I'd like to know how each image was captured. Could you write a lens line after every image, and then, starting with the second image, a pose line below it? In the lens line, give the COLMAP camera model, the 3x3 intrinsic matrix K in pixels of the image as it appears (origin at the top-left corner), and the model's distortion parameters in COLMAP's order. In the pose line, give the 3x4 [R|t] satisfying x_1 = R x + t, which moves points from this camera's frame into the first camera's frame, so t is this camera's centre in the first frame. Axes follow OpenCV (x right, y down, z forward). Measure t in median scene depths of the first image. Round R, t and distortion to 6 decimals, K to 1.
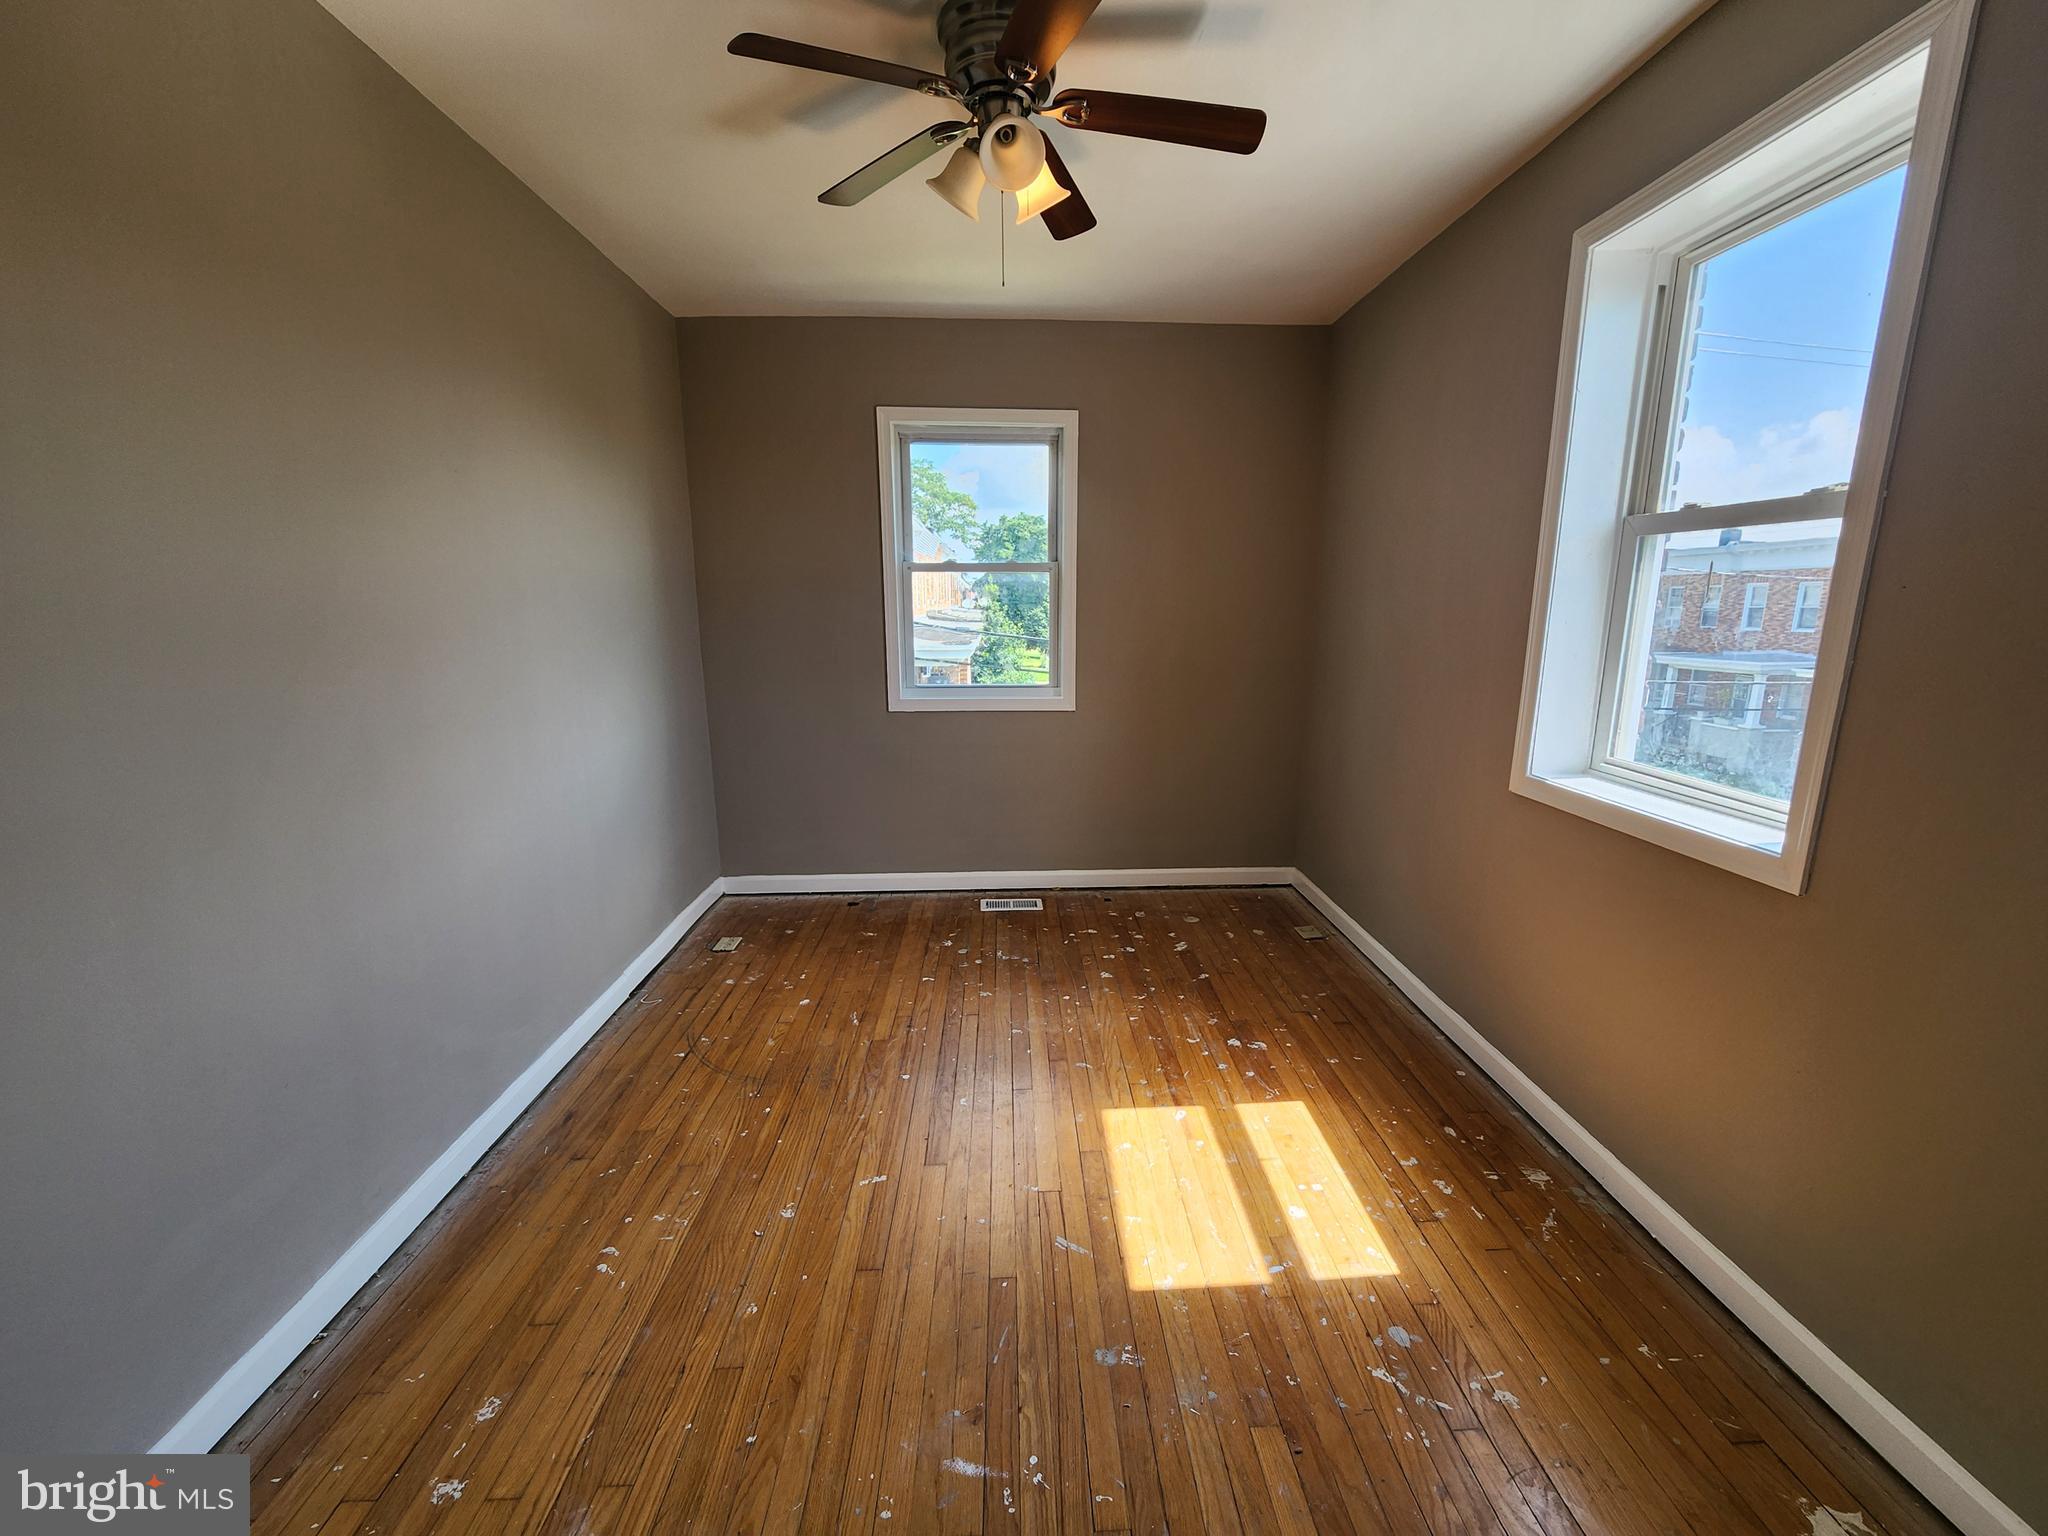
lens RADIAL K [[842.0, 0, 1038.4], [0, 842.0, 773.3], [0, 0, 1]] dist [-0.000603, -0.000383]
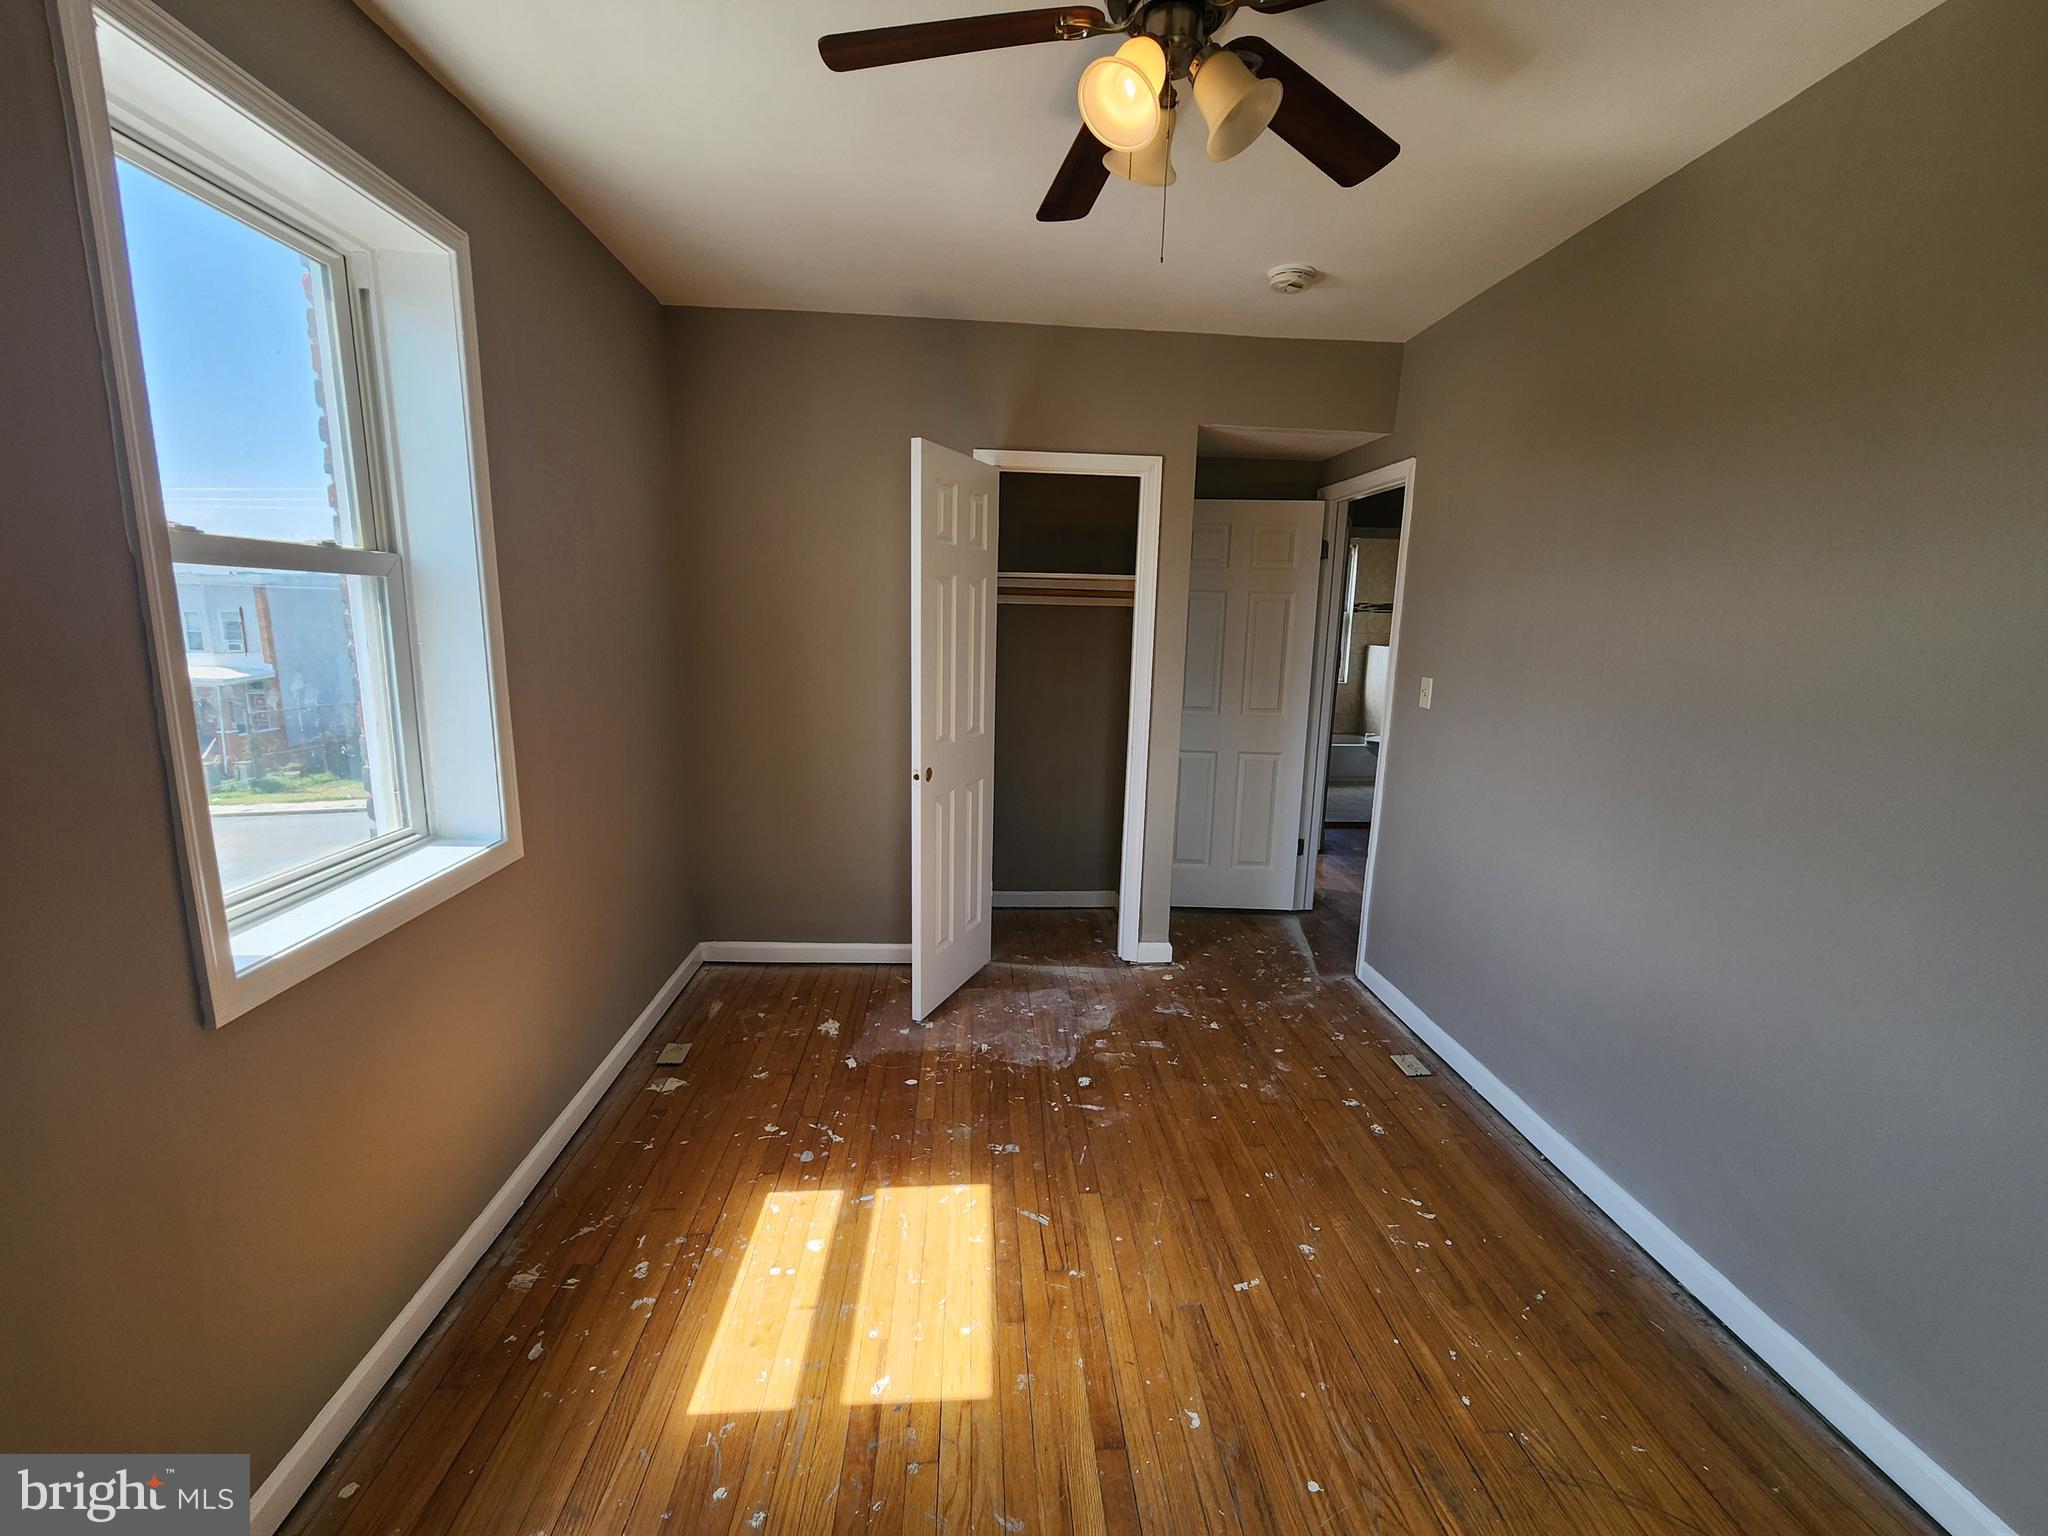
lens RADIAL K [[842.0, 0, 1038.4], [0, 842.0, 773.3], [0, 0, 1]] dist [-0.000603, -0.000383]
pose [[-0.999079, -0.013781, -0.040625, 0.082927], [-0.028269, 0.923796, 0.381839, -0.402085], [0.032267, 0.382636, -0.923335, 1.693456]]
